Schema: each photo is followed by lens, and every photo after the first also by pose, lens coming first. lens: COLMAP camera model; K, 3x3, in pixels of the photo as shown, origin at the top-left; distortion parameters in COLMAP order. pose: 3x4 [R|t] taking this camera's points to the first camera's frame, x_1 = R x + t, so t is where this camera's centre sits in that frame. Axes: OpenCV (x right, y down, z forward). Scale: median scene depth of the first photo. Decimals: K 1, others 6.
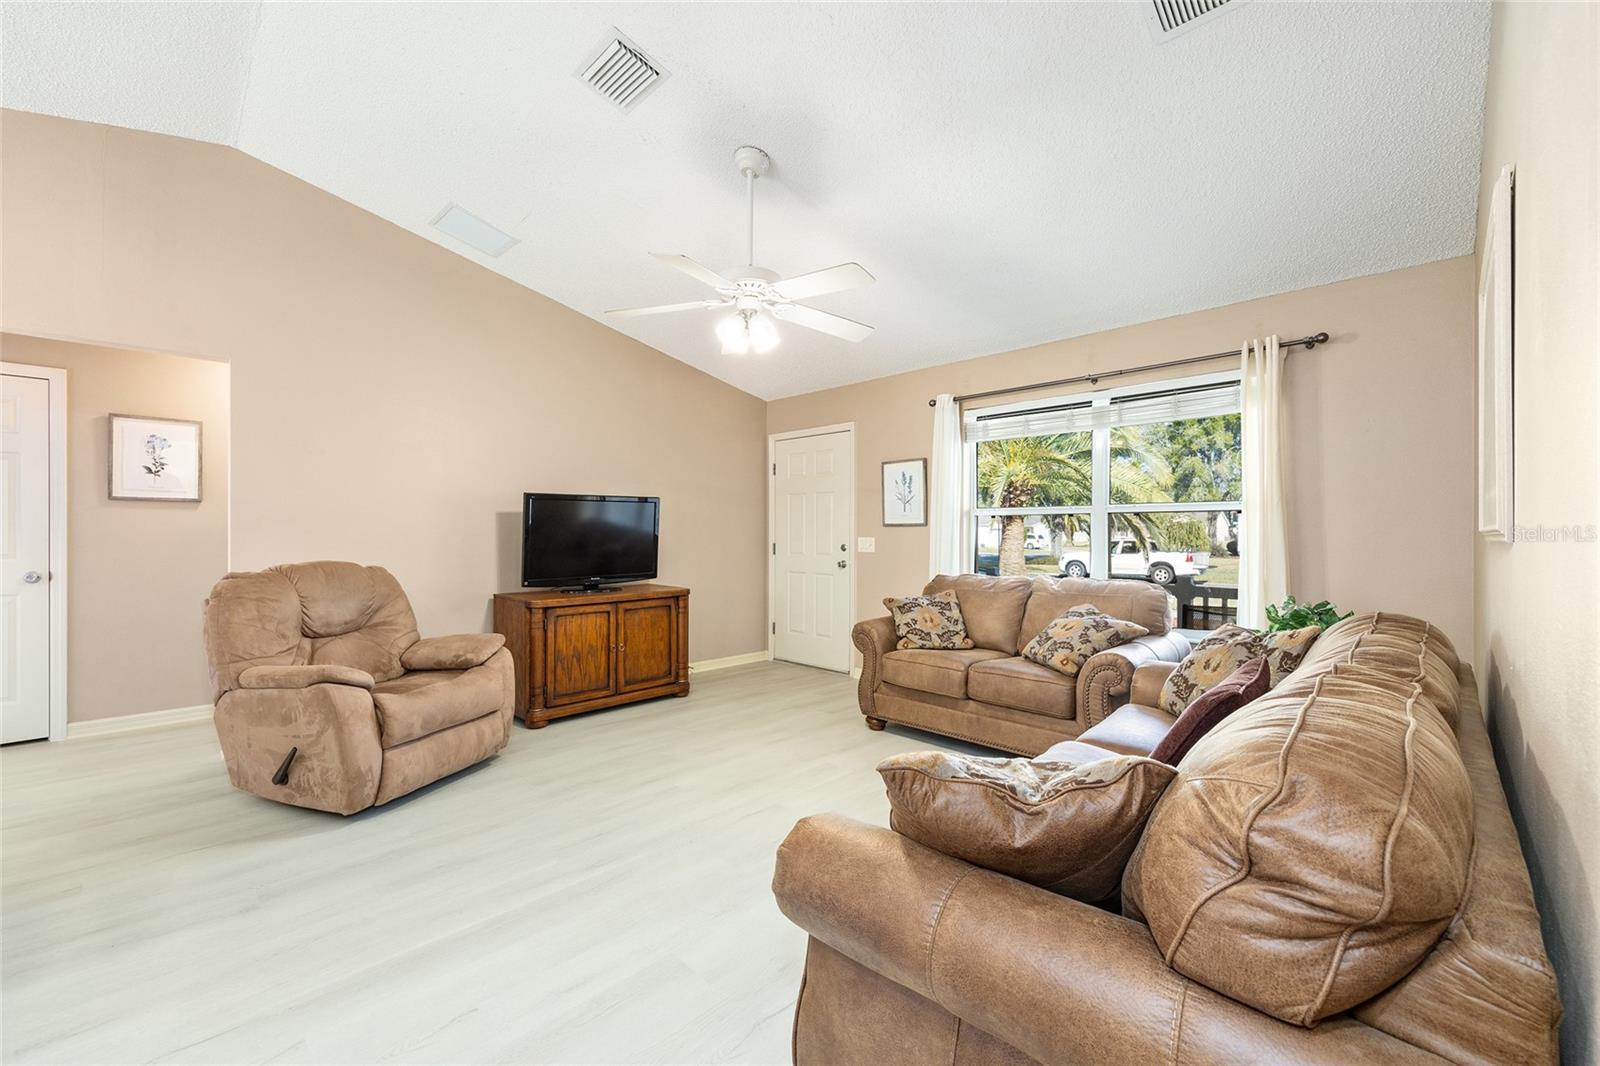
lens RADIAL K [[642.8, 0, 800.0], [0, 642.8, 533.0], [0, 0, 1]] dist [-0.001315, -0.000120]
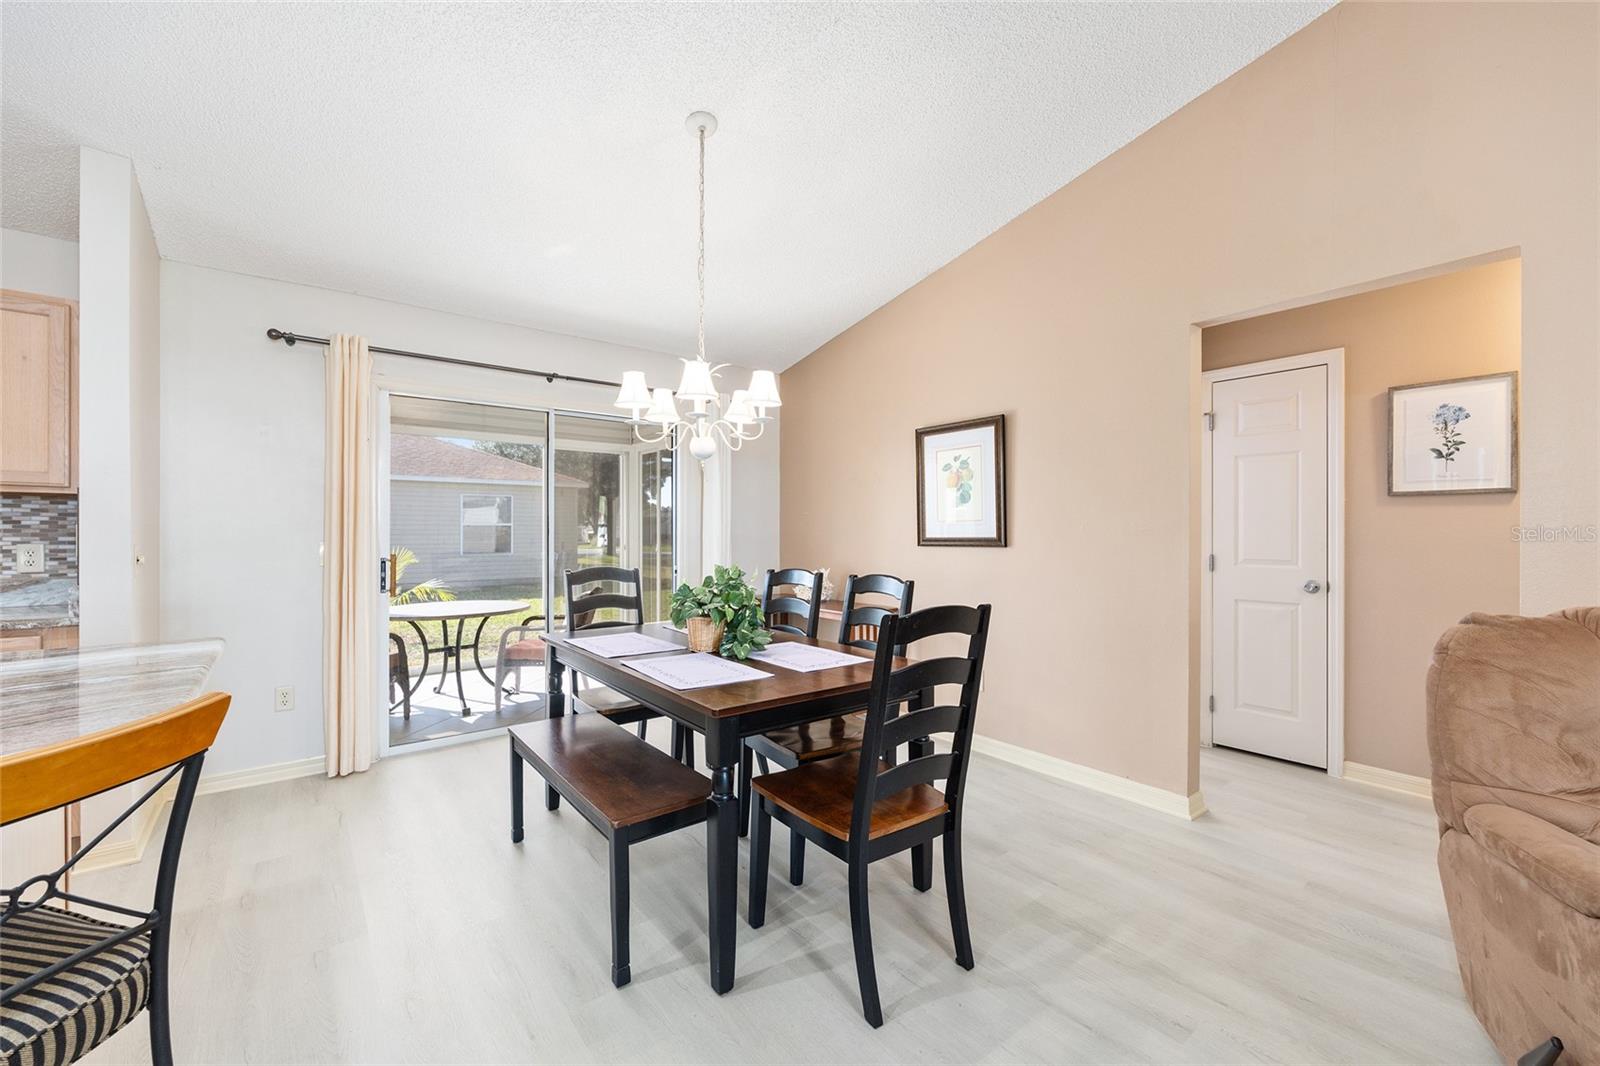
lens RADIAL K [[642.8, 0, 800.0], [0, 642.8, 533.0], [0, 0, 1]] dist [-0.001315, -0.000120]
pose [[-0.114631, 0.000151, -0.993408, -0.207054], [-0.001725, 0.999998, 0.000352, -0.005574], [0.993407, 0.001754, -0.114630, 0.376504]]
